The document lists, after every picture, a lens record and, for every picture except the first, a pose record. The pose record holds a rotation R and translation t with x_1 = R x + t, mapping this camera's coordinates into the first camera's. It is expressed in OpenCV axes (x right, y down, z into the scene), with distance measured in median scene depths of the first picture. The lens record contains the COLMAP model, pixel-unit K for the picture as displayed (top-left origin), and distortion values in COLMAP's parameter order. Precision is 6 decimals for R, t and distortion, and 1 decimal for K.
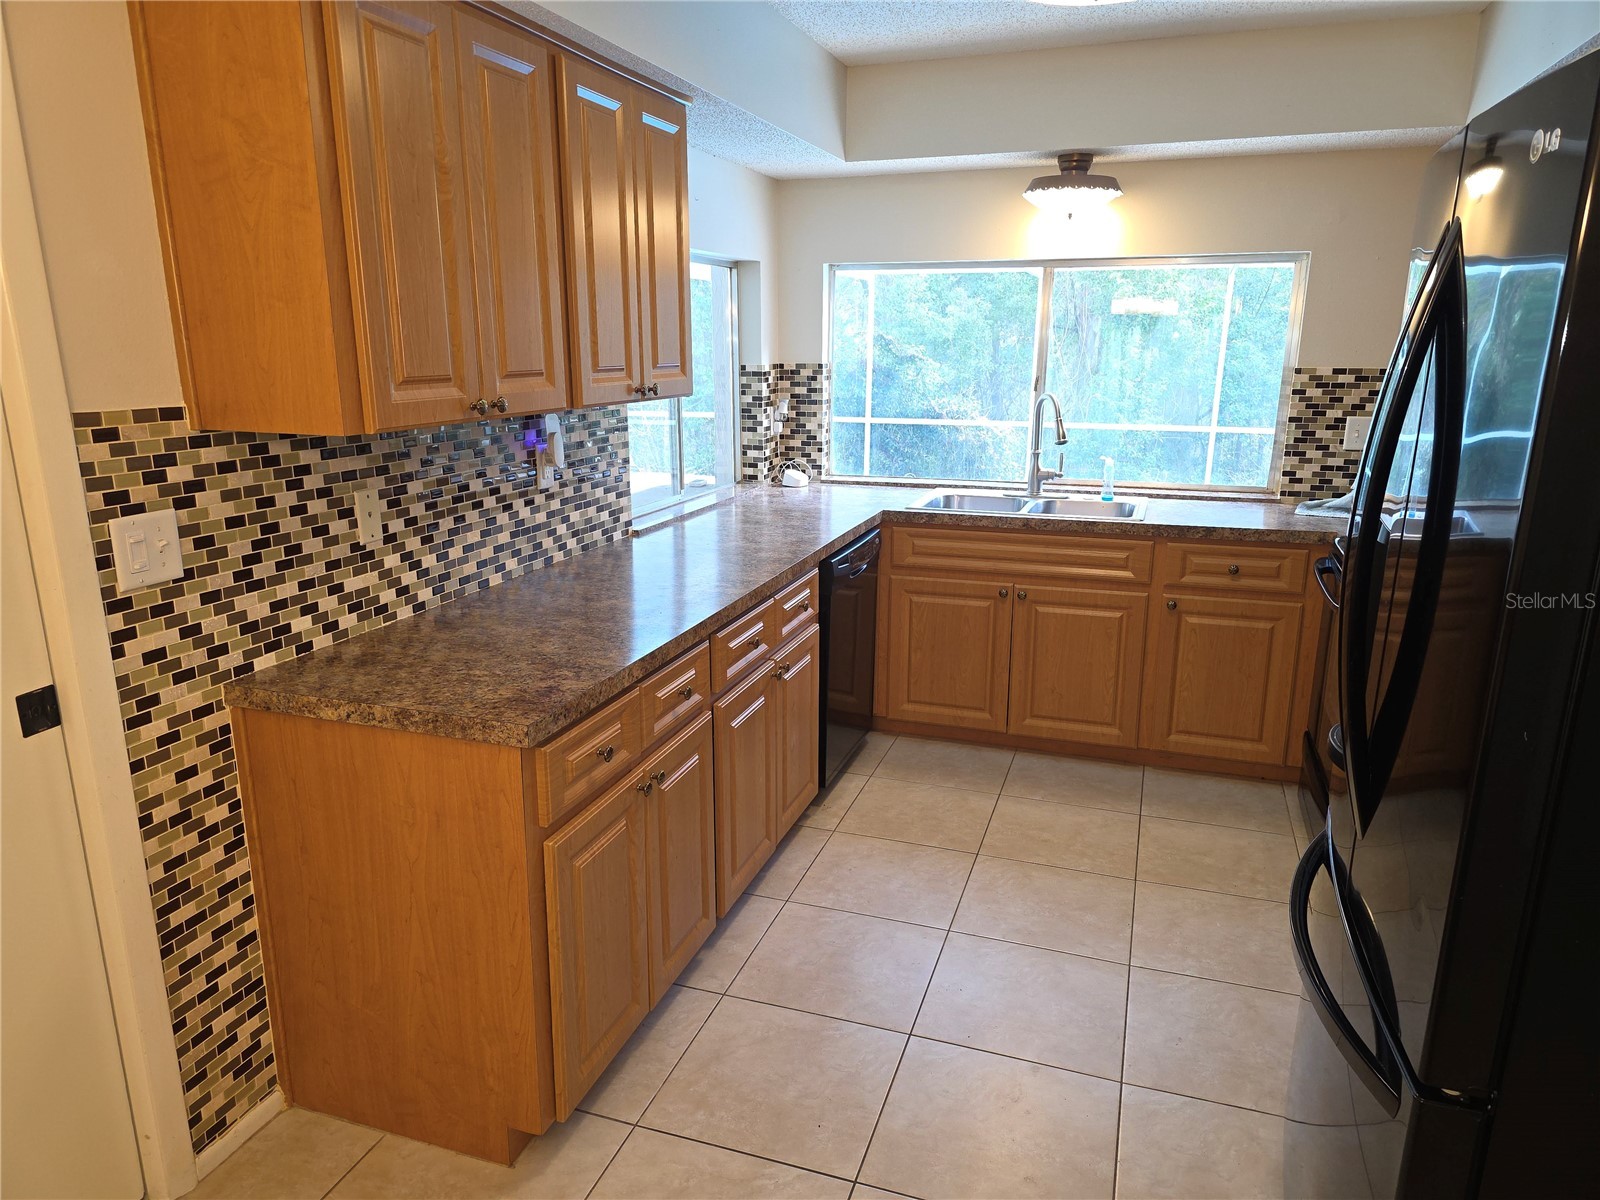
lens RADIAL K [[1060.3, 0, 775.1], [0, 1060.3, 604.2], [0, 0, 1]] dist [0.043011, -0.034420]
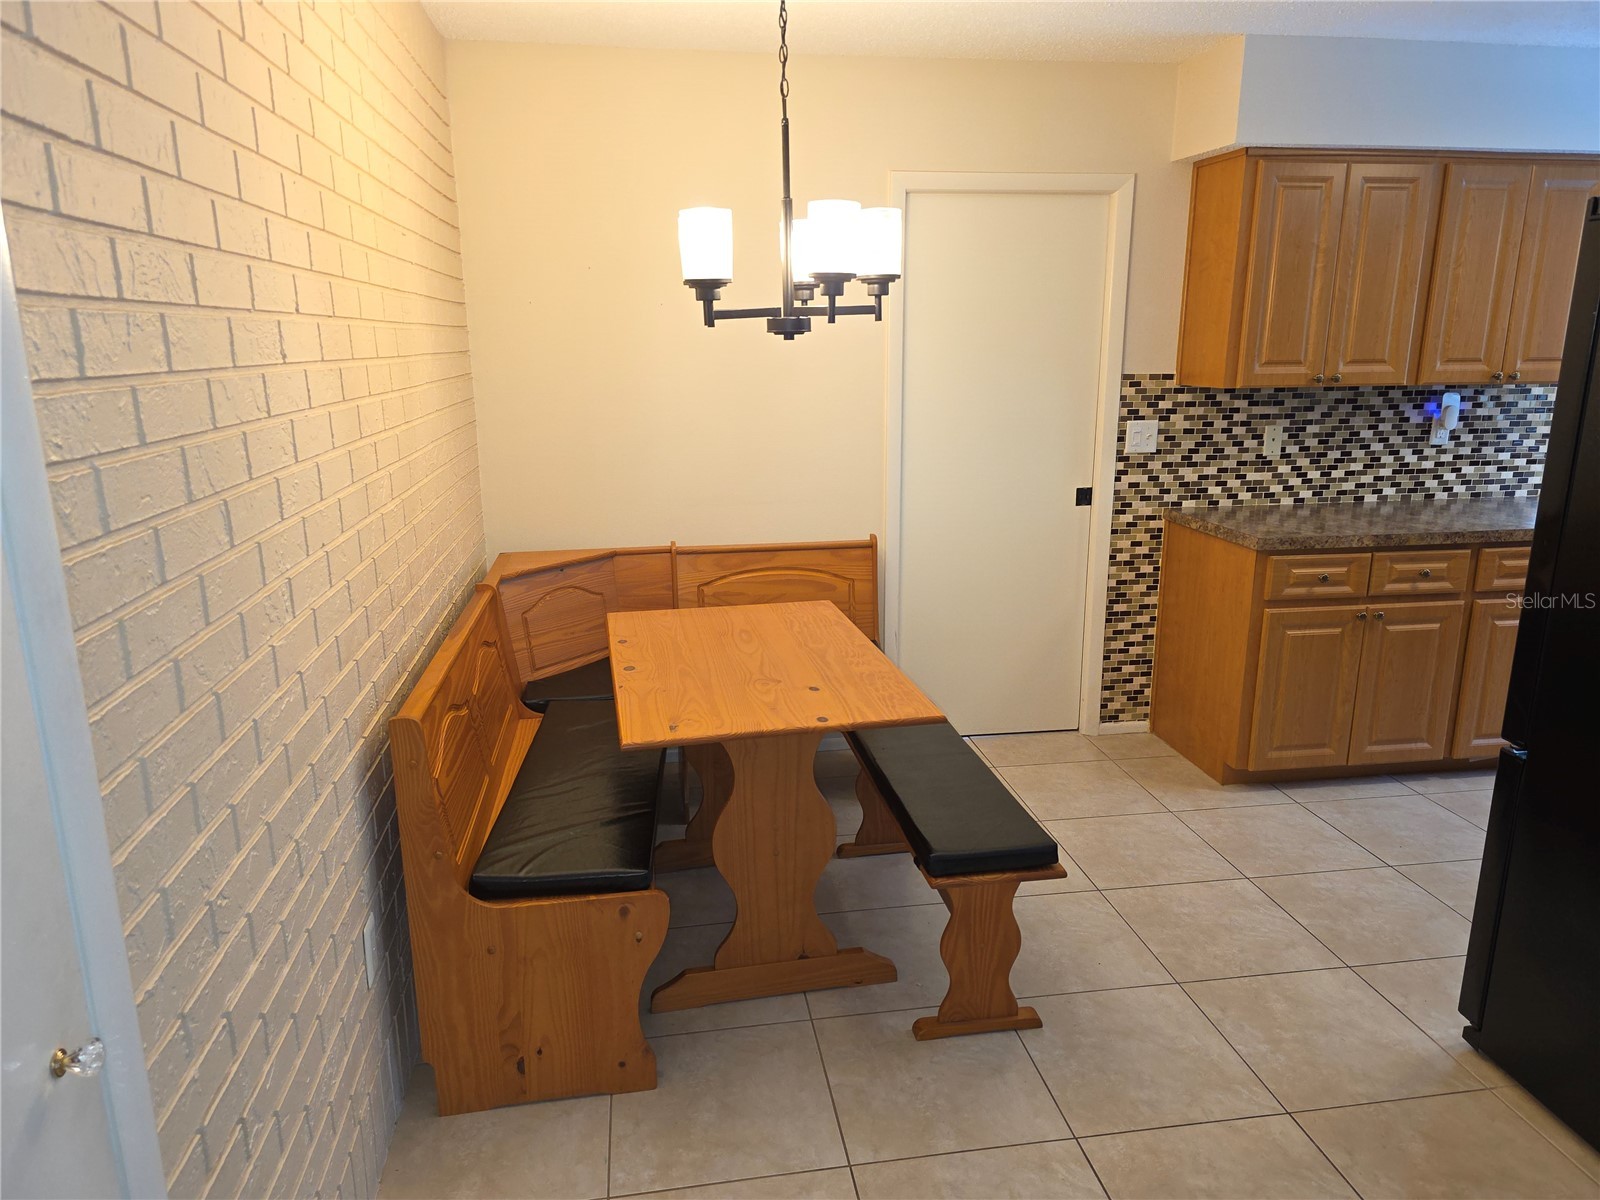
lens RADIAL K [[1060.3, 0, 805.2], [0, 1060.3, 596.7], [0, 0, 1]] dist [0.043011, -0.034420]
pose [[0.468328, 0.204733, -0.859508, 0.686062], [-0.213391, 0.970195, 0.114826, 0.107857], [0.857399, 0.129635, 0.498058, -0.427989]]
